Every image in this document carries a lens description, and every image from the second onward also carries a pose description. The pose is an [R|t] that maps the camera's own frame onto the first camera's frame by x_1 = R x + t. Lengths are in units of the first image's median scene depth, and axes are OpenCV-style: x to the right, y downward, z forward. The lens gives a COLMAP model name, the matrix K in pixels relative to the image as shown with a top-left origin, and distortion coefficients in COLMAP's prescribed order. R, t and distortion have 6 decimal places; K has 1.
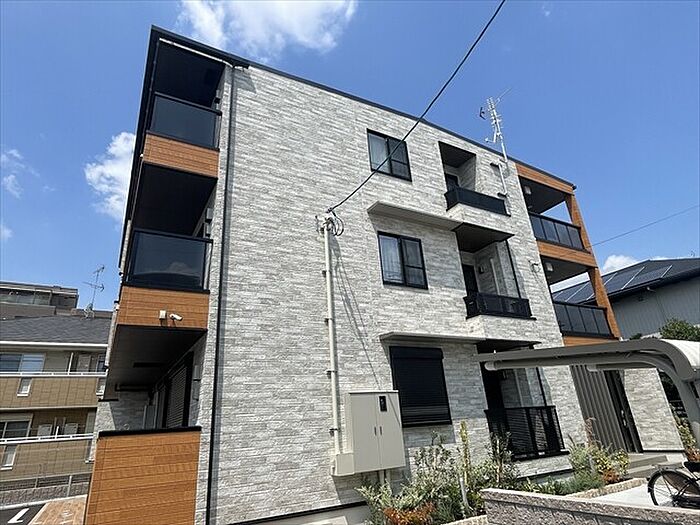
lens RADIAL K [[410.1, 0, 350.7], [0, 410.1, 258.2], [0, 0, 1]] dist [-0.003995, 0.000980]
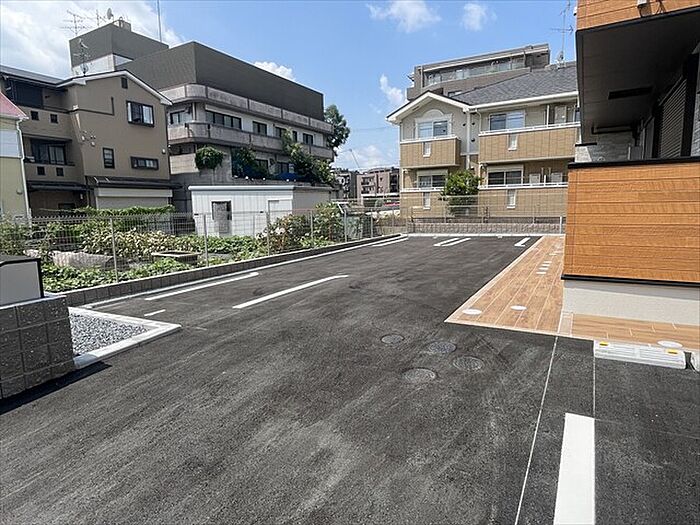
lens RADIAL K [[410.1, 0, 350.7], [0, 410.1, 258.2], [0, 0, 1]] dist [-0.003995, 0.000980]
pose [[0.511556, 0.168510, -0.842564, -0.024145], [0.317822, 0.873929, 0.367746, 0.039253], [0.798310, -0.455908, 0.393508, 0.057856]]
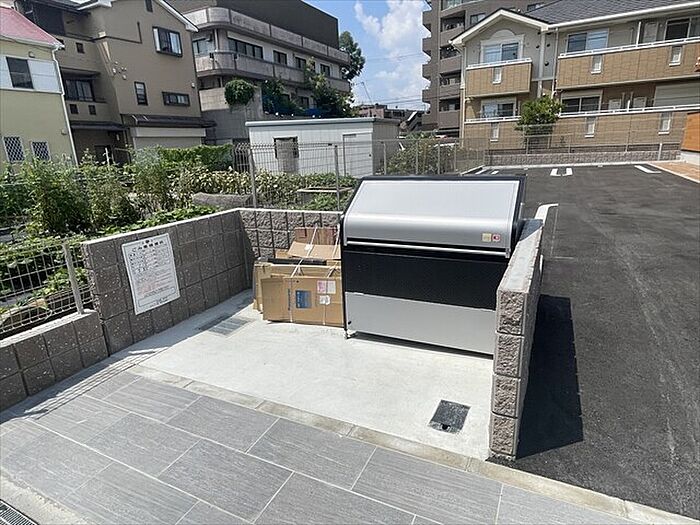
lens RADIAL K [[410.1, 0, 350.7], [0, 410.1, 258.2], [0, 0, 1]] dist [-0.003995, 0.000980]
pose [[0.555538, 0.263981, -0.788475, -0.181566], [0.328426, 0.801496, 0.499740, -0.021115], [0.763881, -0.536580, 0.358563, -0.134435]]
